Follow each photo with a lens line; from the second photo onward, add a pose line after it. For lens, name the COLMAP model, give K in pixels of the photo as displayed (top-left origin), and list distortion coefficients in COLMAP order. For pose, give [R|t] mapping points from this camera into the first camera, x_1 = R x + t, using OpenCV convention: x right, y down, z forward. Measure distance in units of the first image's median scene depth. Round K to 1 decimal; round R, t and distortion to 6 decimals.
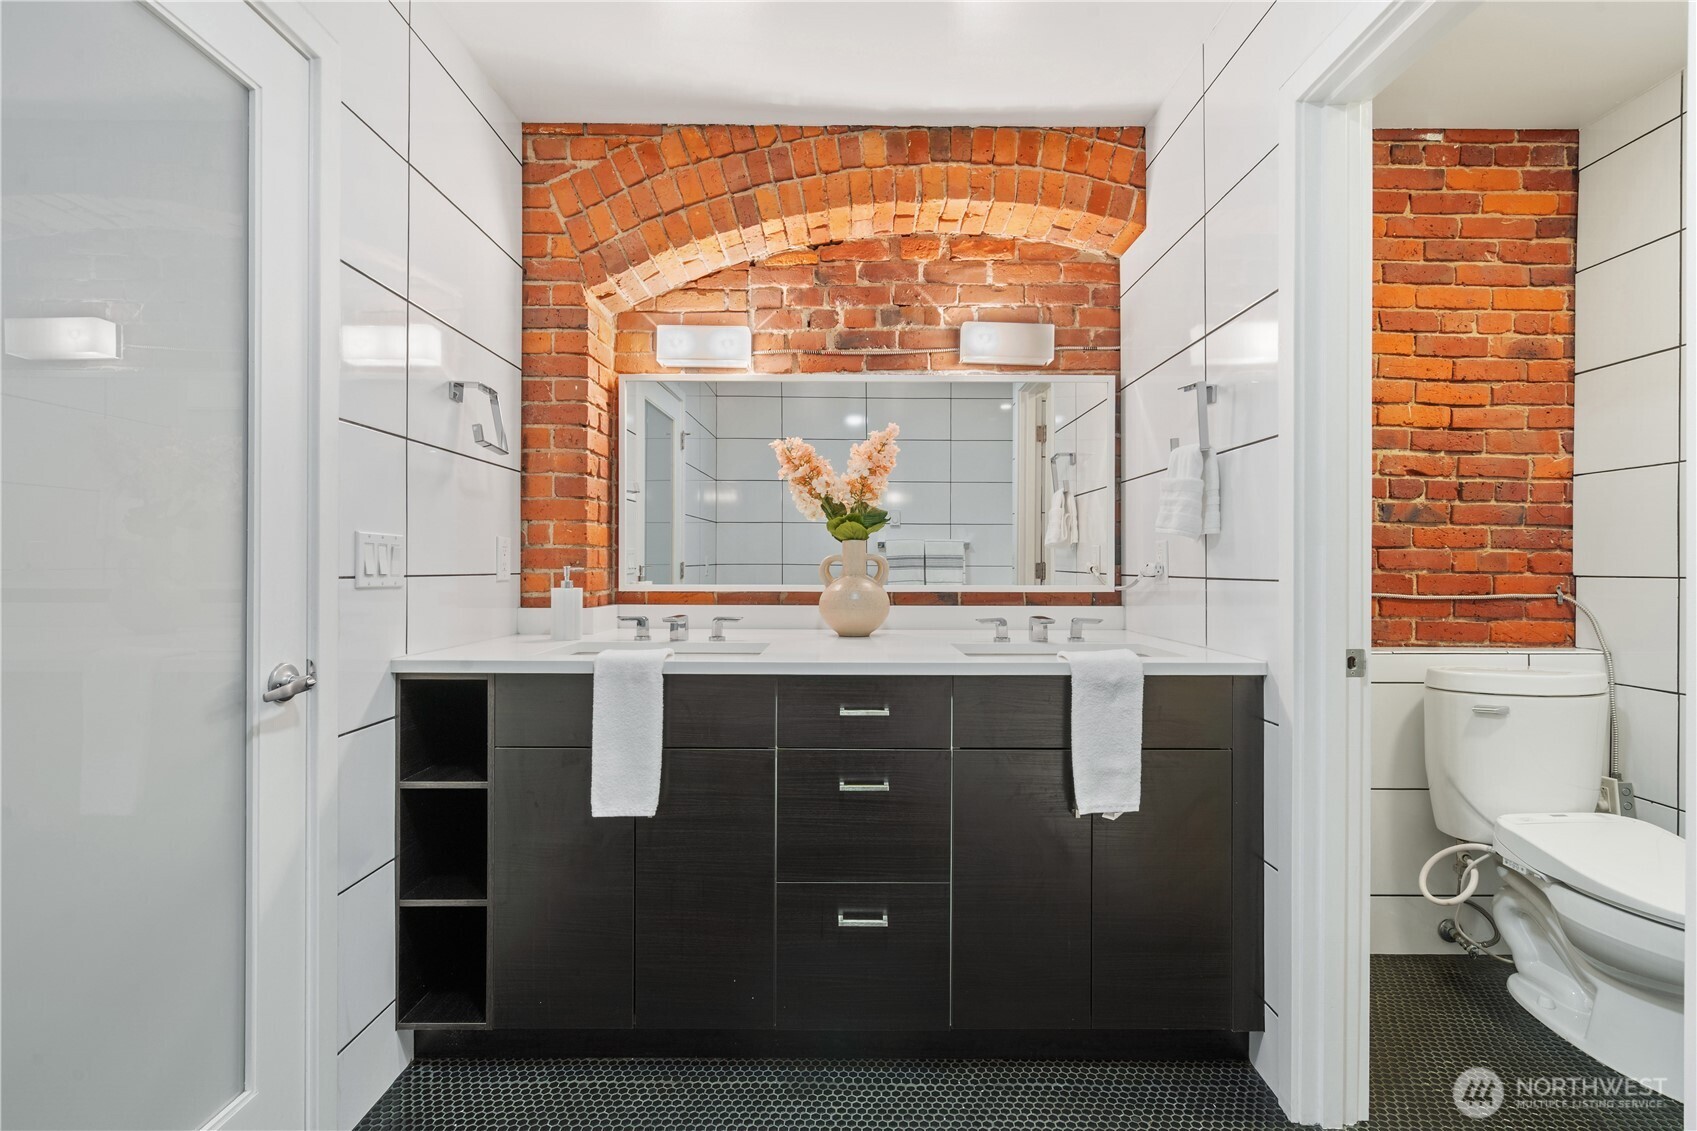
lens RADIAL K [[770.6, 0, 850.9], [0, 770.6, 561.5], [0, 0, 1]] dist [-0.000650, 0.000262]
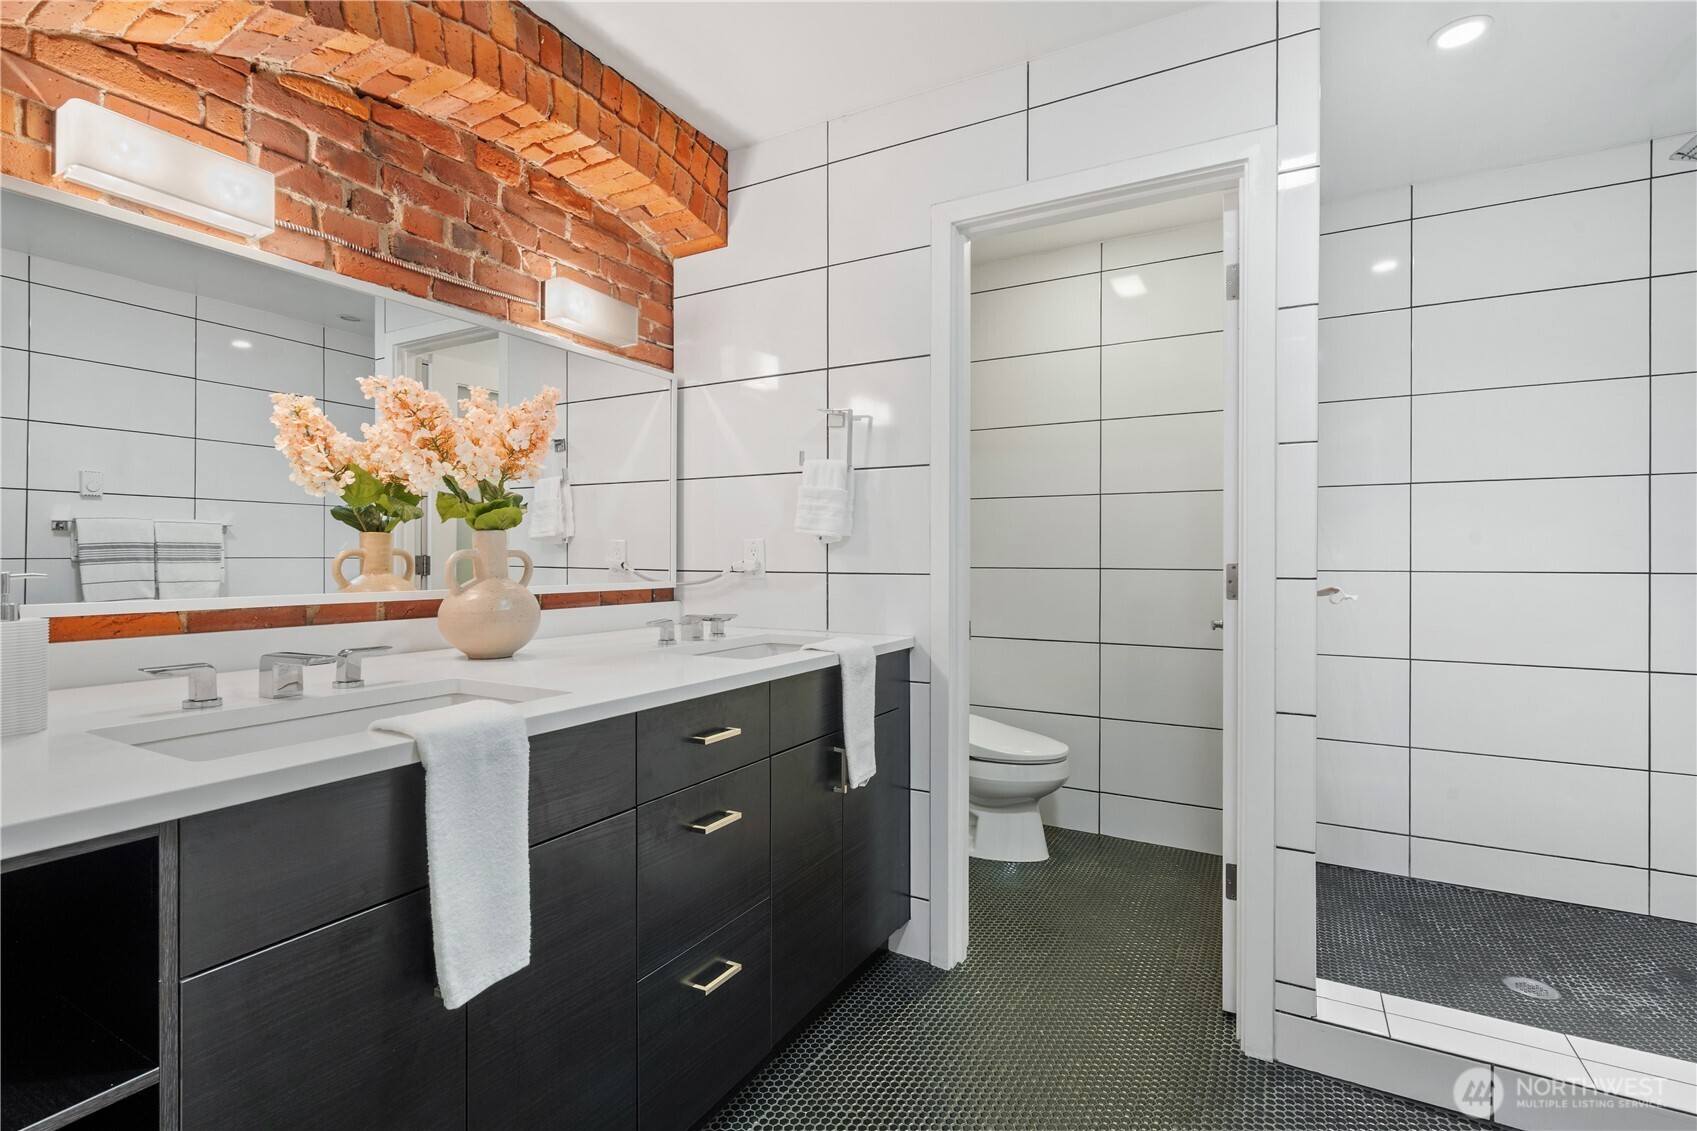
lens RADIAL K [[782.2, 0, 850.4], [0, 782.2, 555.5], [0, 0, 1]] dist [0.002945, 0.000585]
pose [[0.494600, 0.000213, 0.869121, -0.434121], [-0.007311, 0.999966, 0.003915, -0.008377], [-0.869090, -0.008290, 0.494584, 0.281583]]
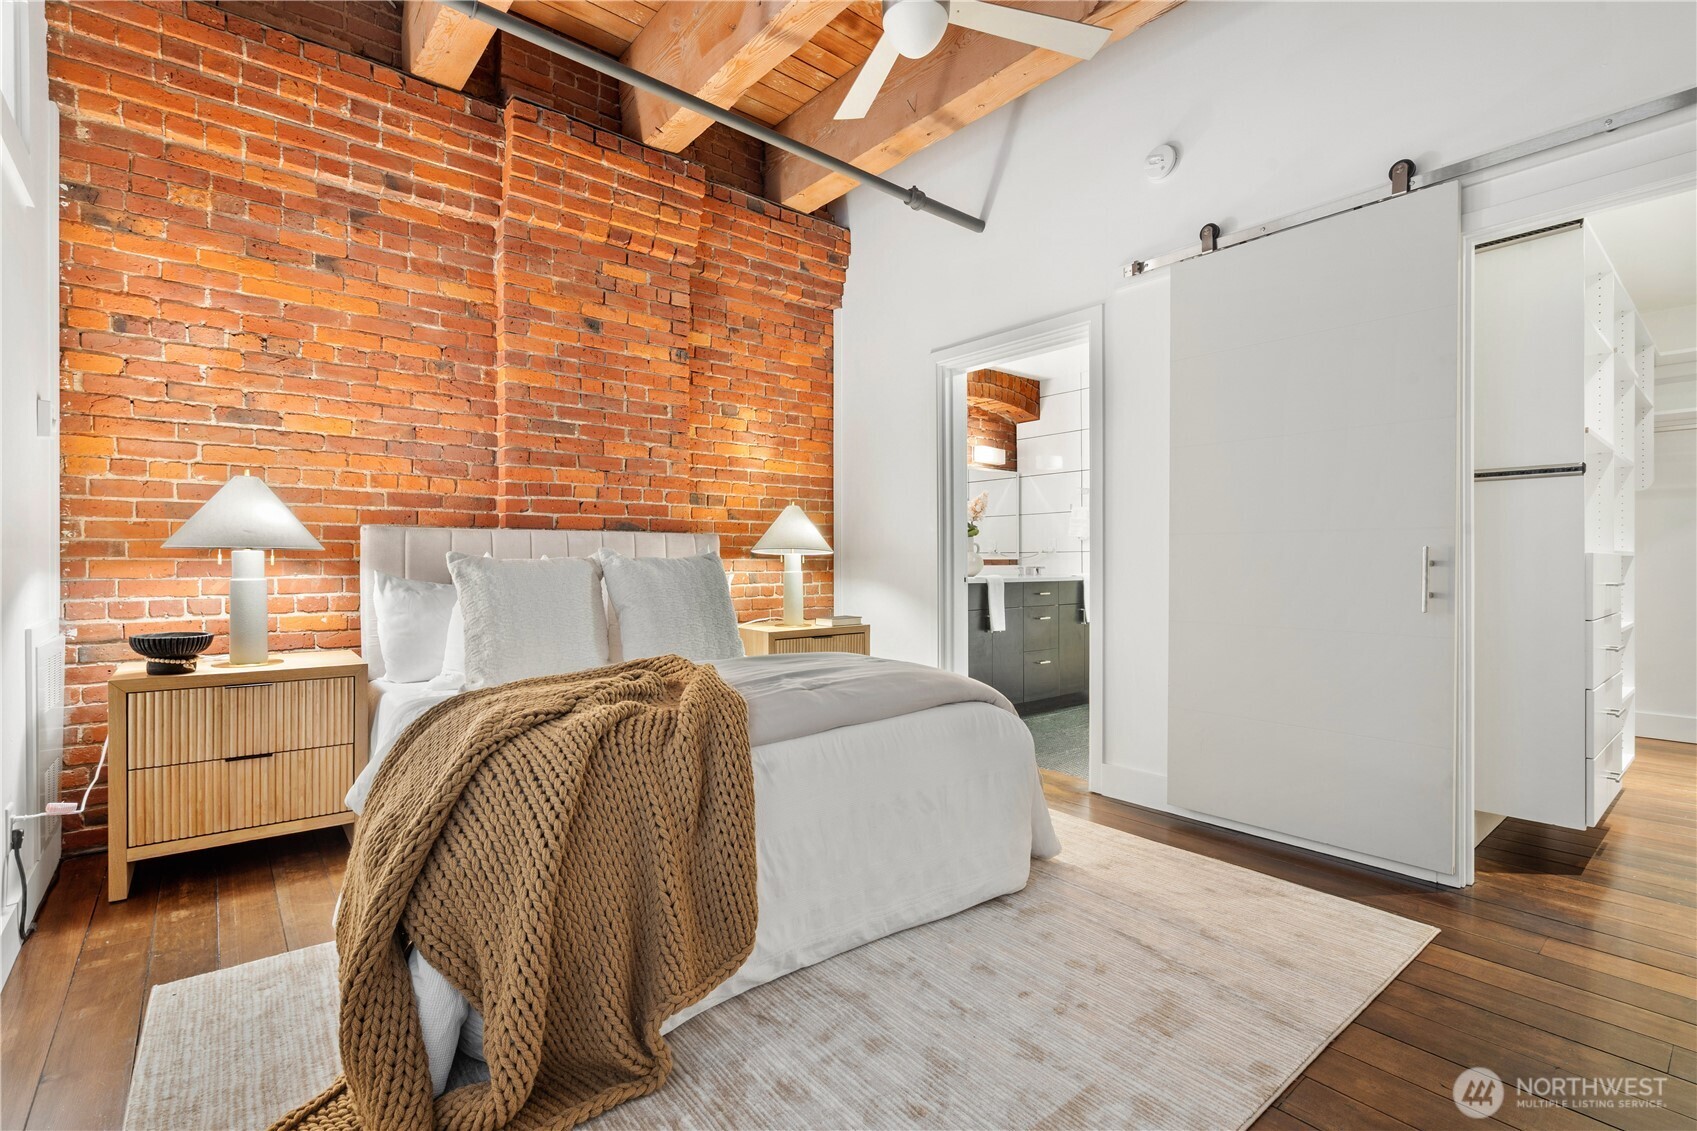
lens RADIAL K [[770.6, 0, 850.9], [0, 770.6, 561.5], [0, 0, 1]] dist [-0.000650, 0.000262]
pose [[0.771349, -0.005054, 0.636393, -1.629511], [0.000619, 0.999974, 0.007191, 0.028213], [-0.636412, -0.005153, 0.771332, -0.566384]]
